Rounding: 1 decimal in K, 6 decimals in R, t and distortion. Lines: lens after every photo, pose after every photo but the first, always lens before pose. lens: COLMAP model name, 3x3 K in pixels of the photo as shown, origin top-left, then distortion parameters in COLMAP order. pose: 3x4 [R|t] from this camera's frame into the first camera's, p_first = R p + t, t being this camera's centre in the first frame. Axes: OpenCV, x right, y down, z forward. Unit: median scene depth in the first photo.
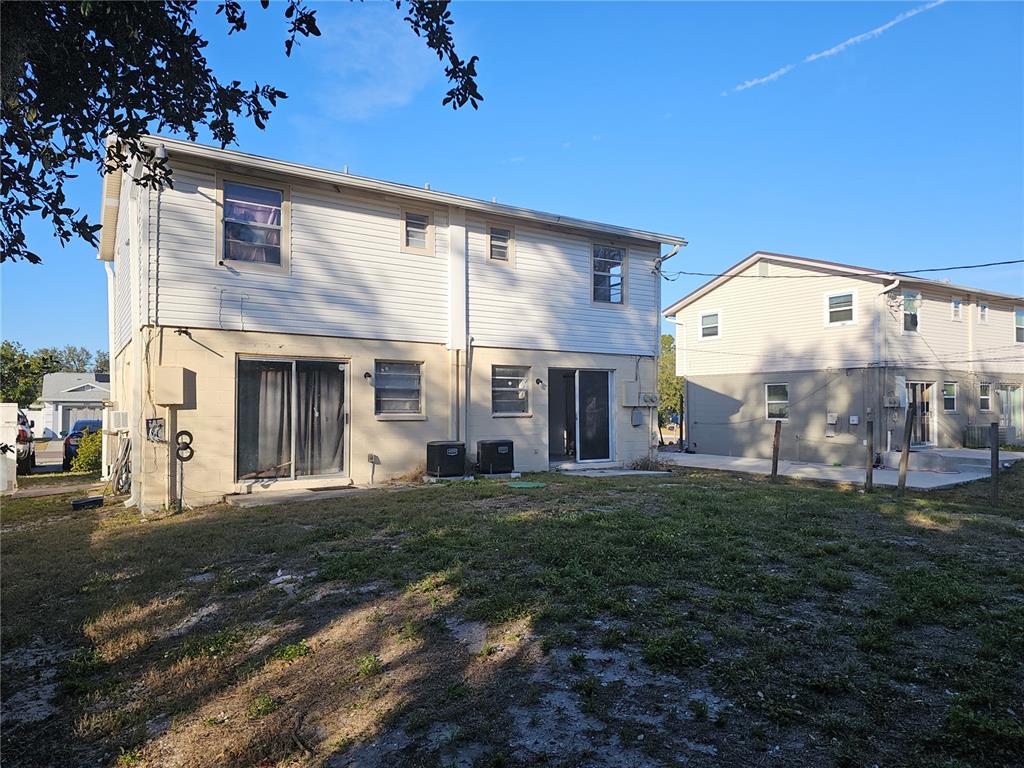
lens RADIAL K [[680.7, 0, 521.8], [0, 680.7, 382.5], [0, 0, 1]] dist [0.078735, -0.076837]
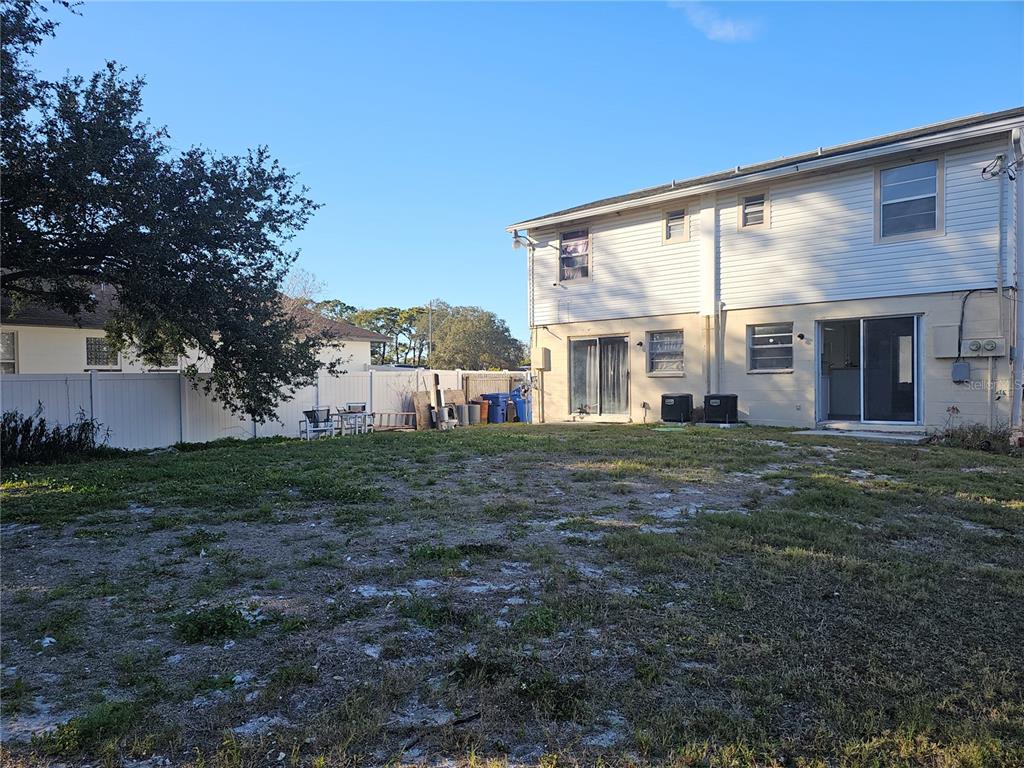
lens RADIAL K [[680.7, 0, 521.8], [0, 680.7, 382.5], [0, 0, 1]] dist [0.078735, -0.076837]
pose [[0.275946, 0.000424, -0.961173, 0.945502], [0.052134, 0.998521, 0.015408, 0.030731], [0.959758, -0.054362, 0.275516, 0.366500]]
